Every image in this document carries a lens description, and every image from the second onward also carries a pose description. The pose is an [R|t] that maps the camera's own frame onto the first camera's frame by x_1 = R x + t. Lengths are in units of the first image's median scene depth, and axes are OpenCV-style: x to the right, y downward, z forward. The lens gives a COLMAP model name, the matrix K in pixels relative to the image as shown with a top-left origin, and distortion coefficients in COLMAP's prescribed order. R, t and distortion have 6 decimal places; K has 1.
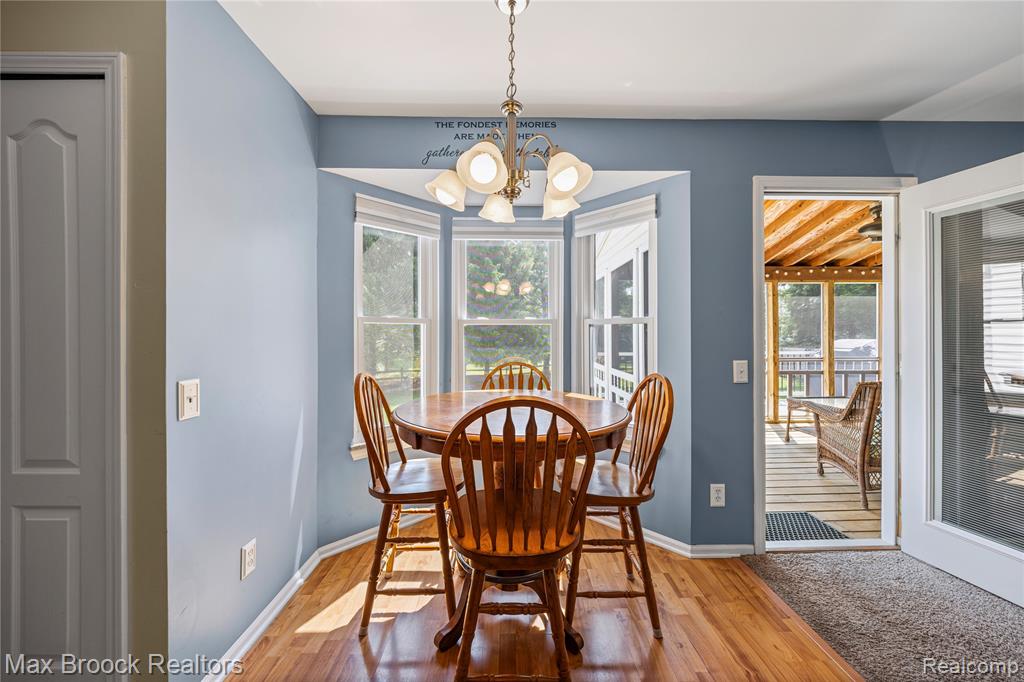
lens RADIAL K [[374.6, 0, 517.1], [0, 374.6, 331.2], [0, 0, 1]] dist [0.000261, -0.000036]
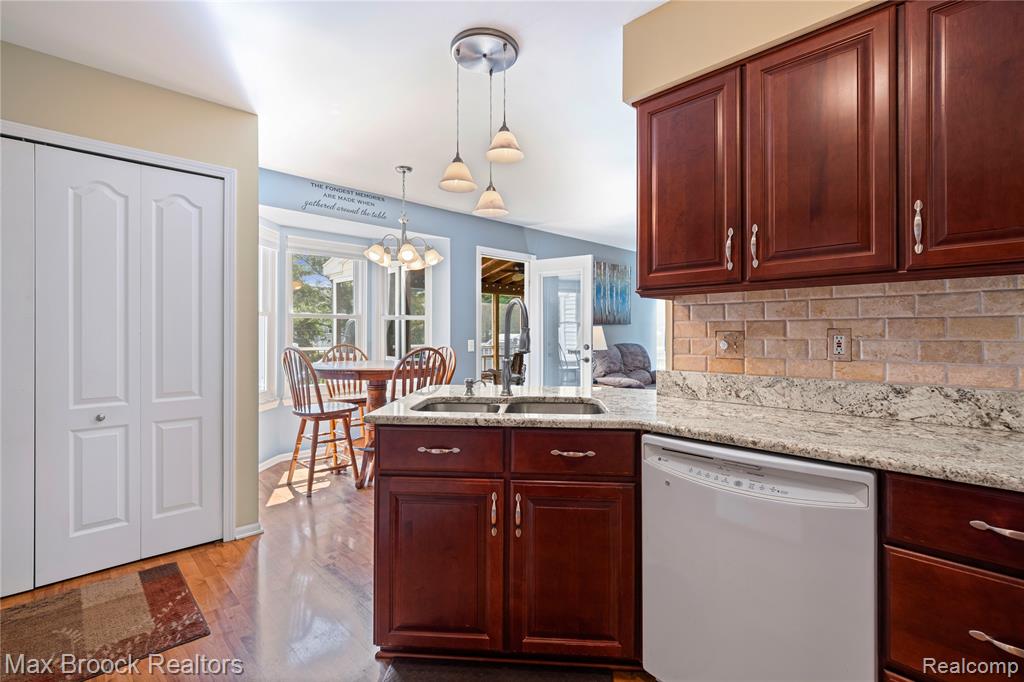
lens RADIAL K [[469.5, 0, 512.1], [0, 469.5, 332.4], [0, 0, 1]] dist [-0.000607, -0.000984]
pose [[0.731664, 0.002419, 0.681661, -0.893858], [-0.004206, 0.999991, 0.000966, 0.035939], [-0.681652, -0.003574, 0.731667, -0.909113]]
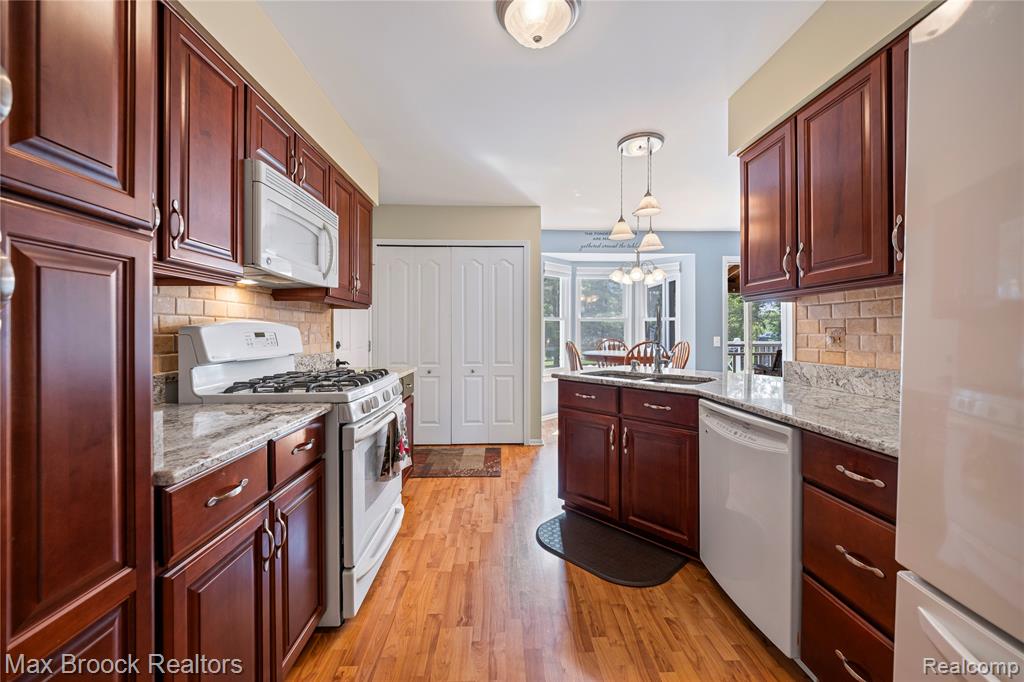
lens RADIAL K [[403.6, 0, 514.2], [0, 403.6, 329.8], [0, 0, 1]] dist [-0.000153, -0.000130]
pose [[0.999846, -0.000065, 0.017549, -0.682463], [0.000065, 1.000000, -0.000015, 0.037138], [-0.017549, 0.000016, 0.999846, -1.441230]]
